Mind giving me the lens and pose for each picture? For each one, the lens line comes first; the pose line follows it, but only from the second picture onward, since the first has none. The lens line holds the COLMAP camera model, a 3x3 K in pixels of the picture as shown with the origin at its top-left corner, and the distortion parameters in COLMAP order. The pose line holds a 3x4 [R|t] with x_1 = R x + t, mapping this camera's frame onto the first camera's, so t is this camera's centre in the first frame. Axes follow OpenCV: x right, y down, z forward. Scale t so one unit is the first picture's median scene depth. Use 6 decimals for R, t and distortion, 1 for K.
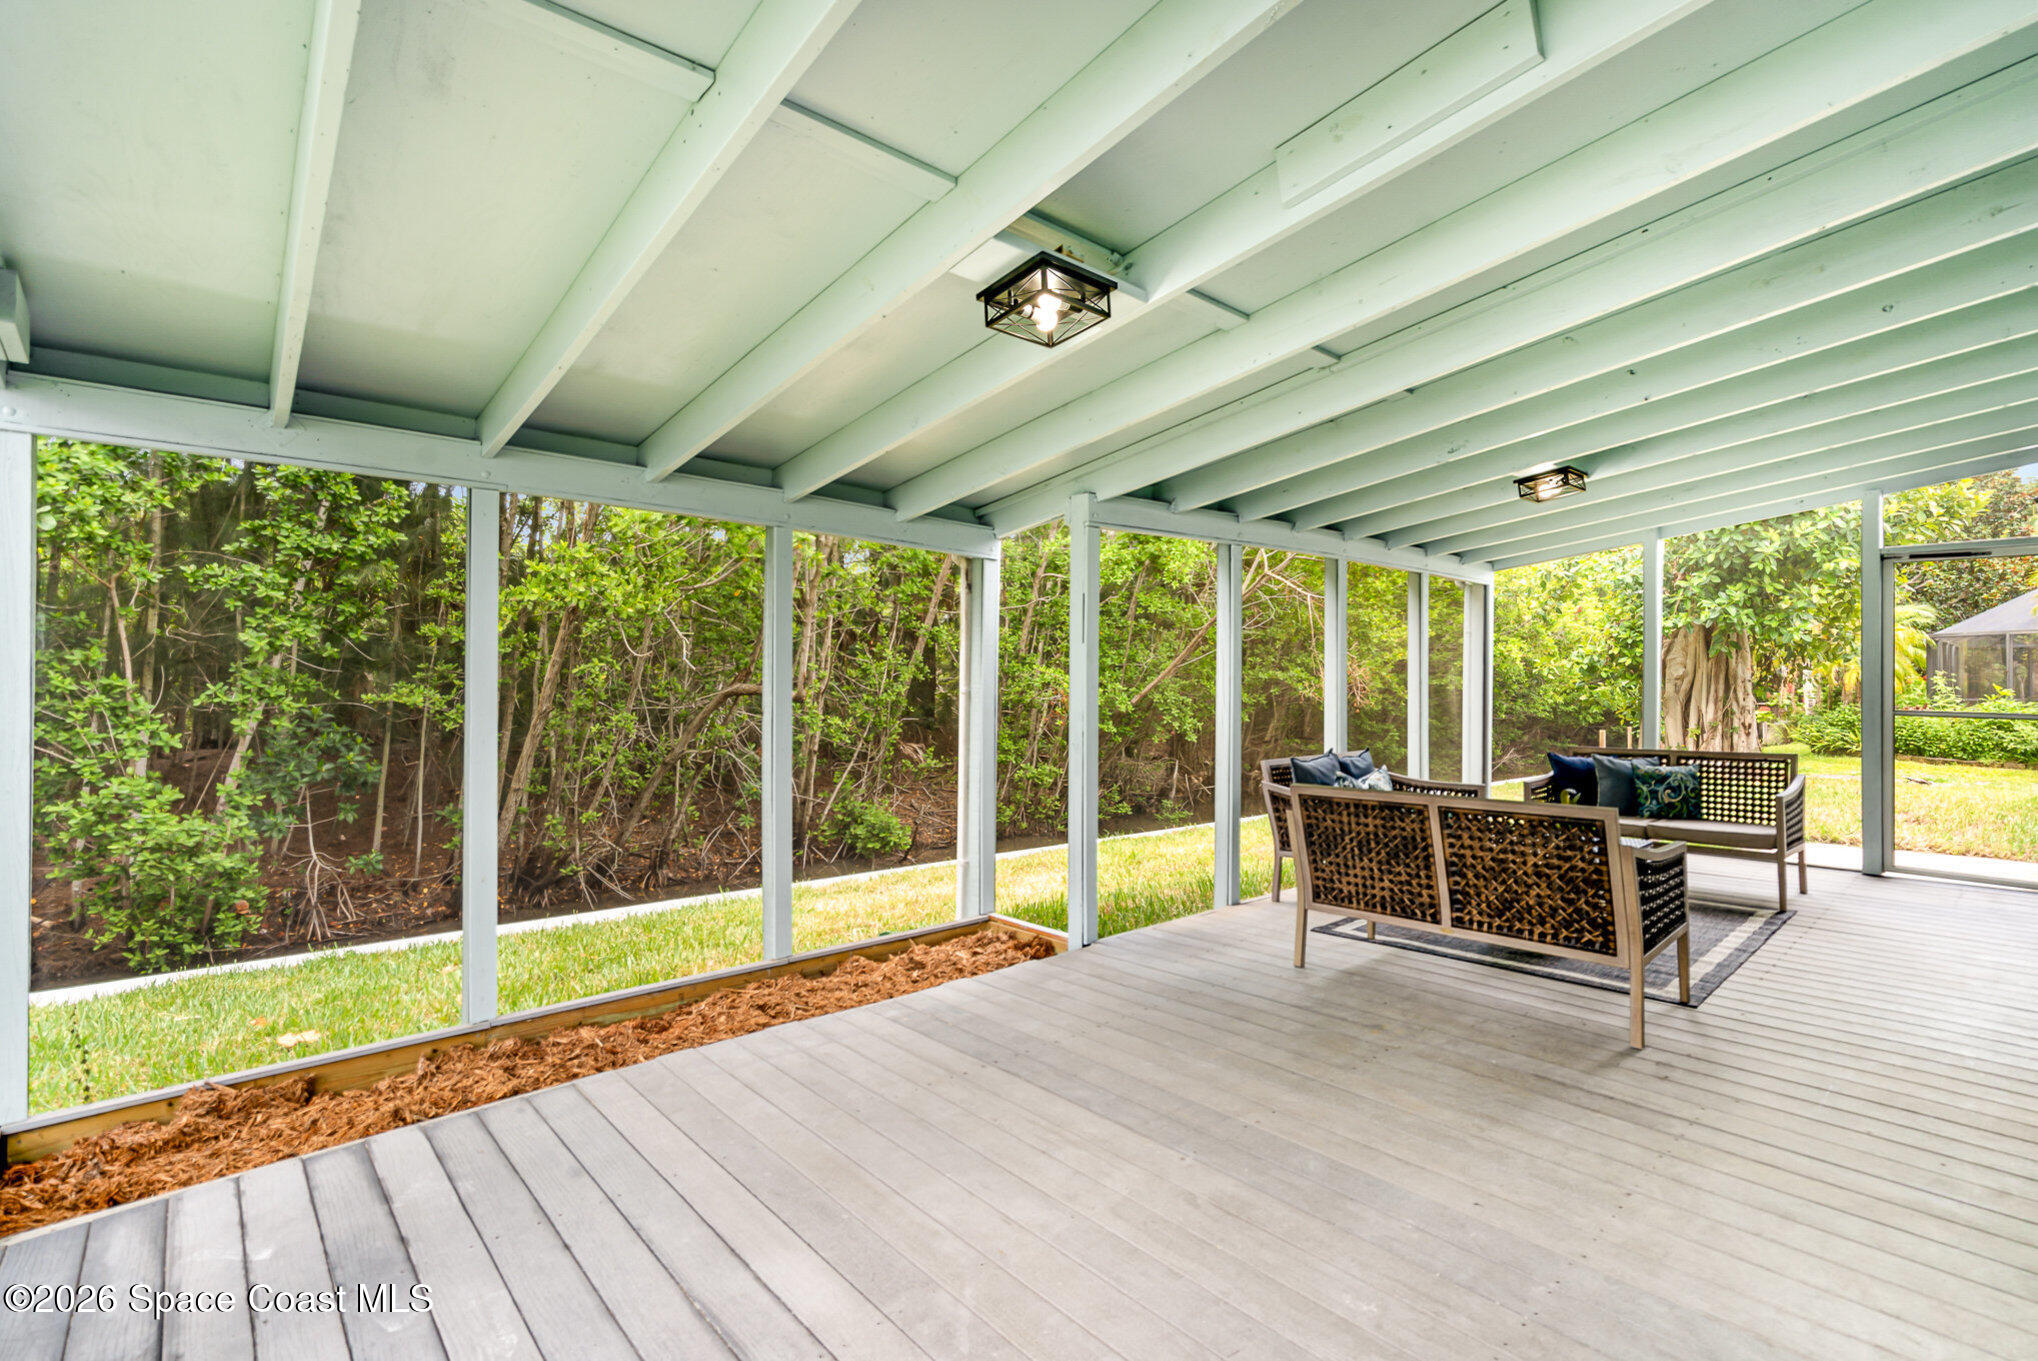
lens RADIAL K [[930.8, 0, 1021.1], [0, 930.8, 686.6], [0, 0, 1]] dist [0.001231, 0.000525]
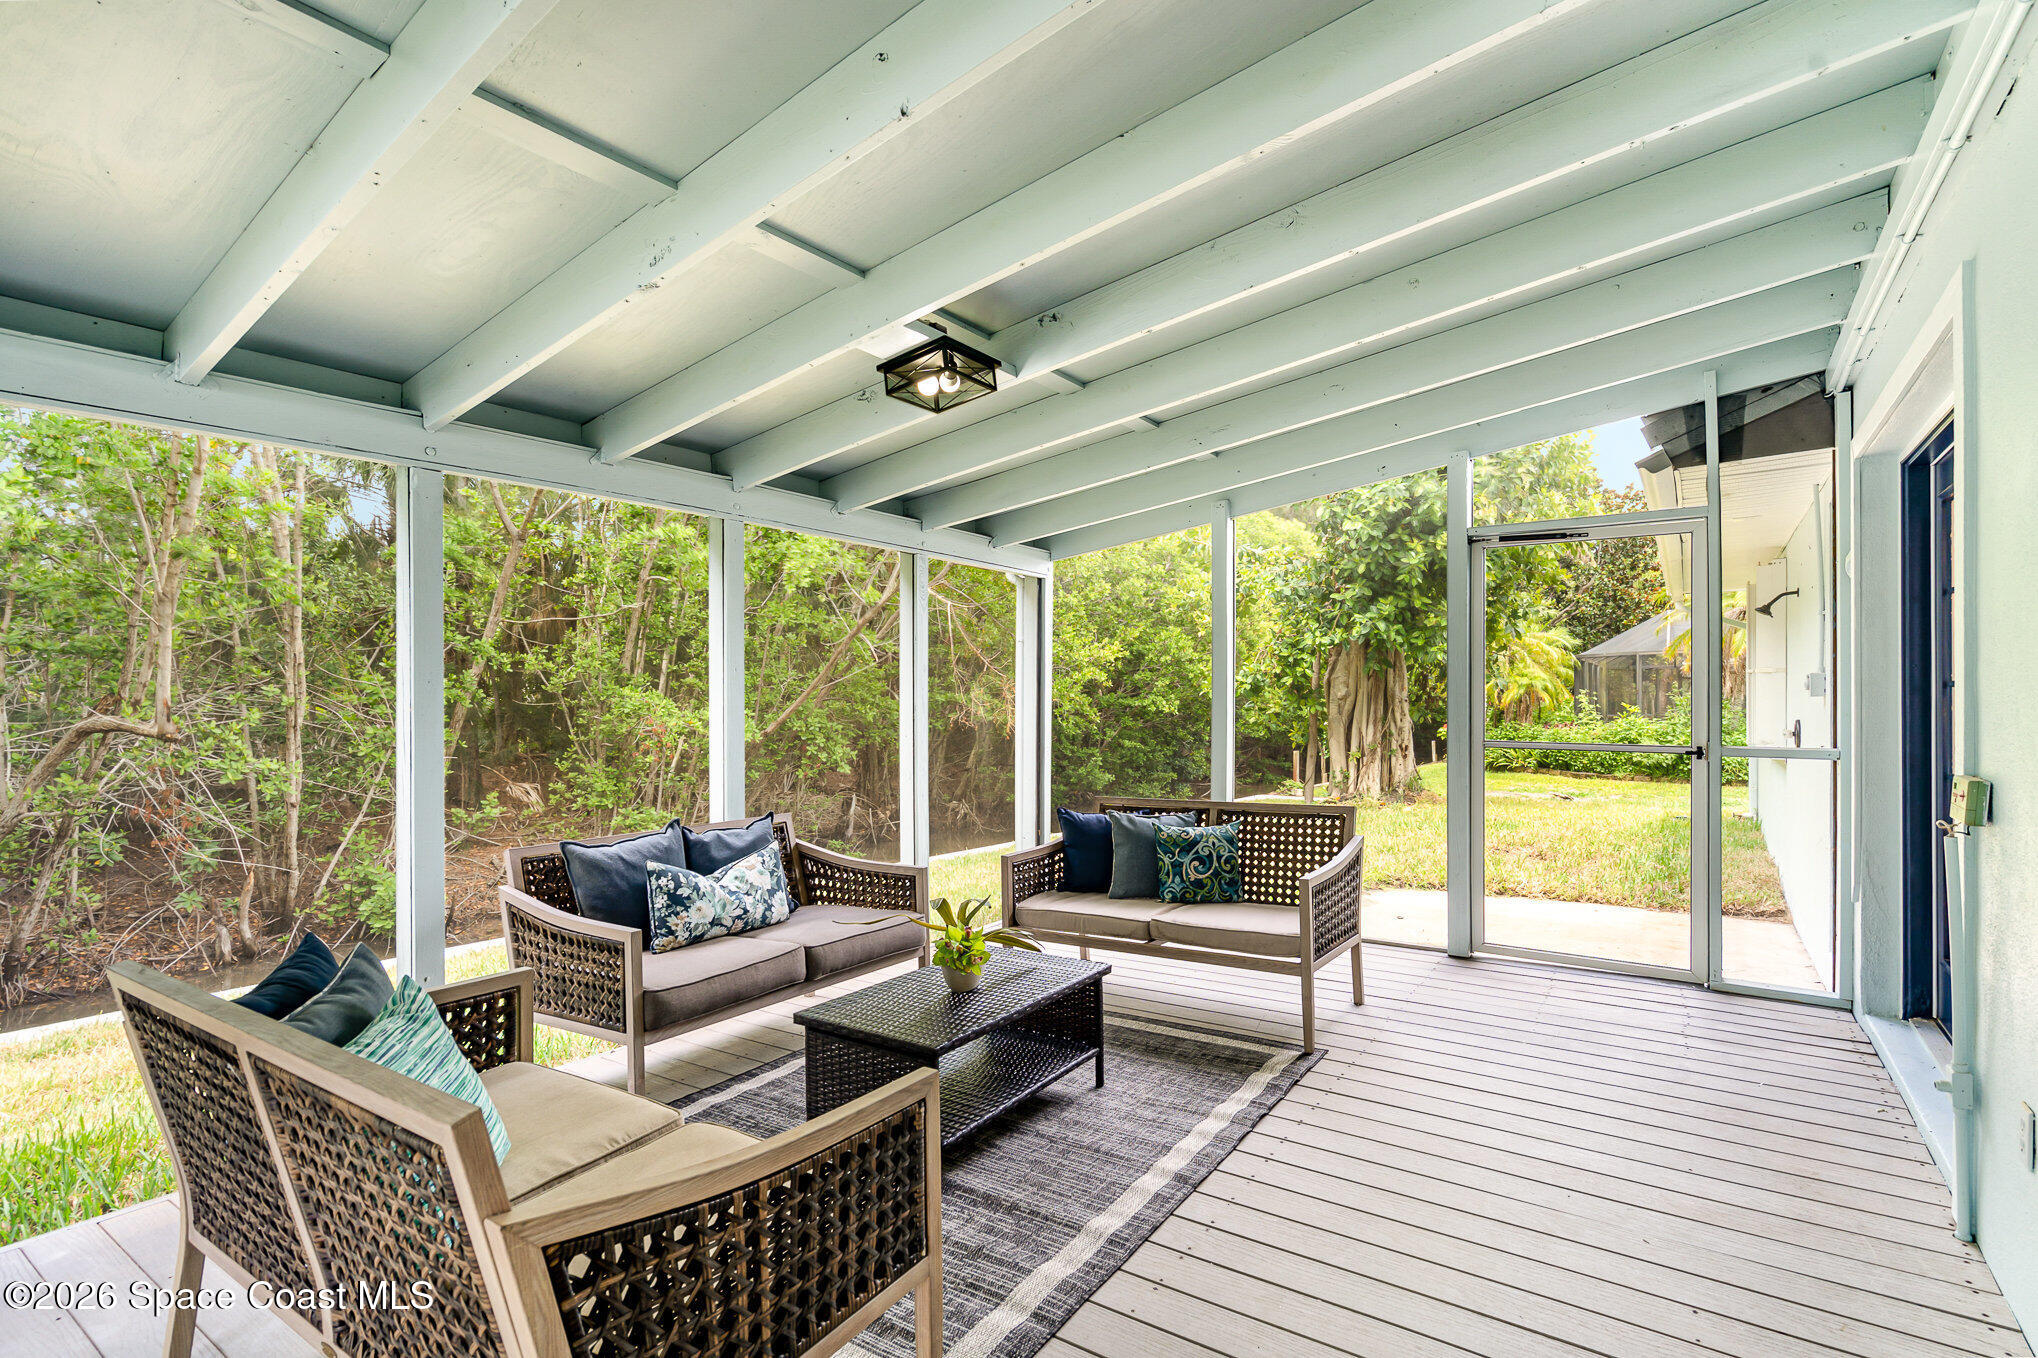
lens RADIAL K [[899.0, 0, 1017.4], [0, 899.0, 721.8], [0, 0, 1]] dist [0.000923, 0.000177]
pose [[0.979758, -0.011840, 0.199834, 0.209684], [0.008805, 0.999832, 0.016069, -0.003000], [-0.199990, -0.013985, 0.979698, 0.178676]]
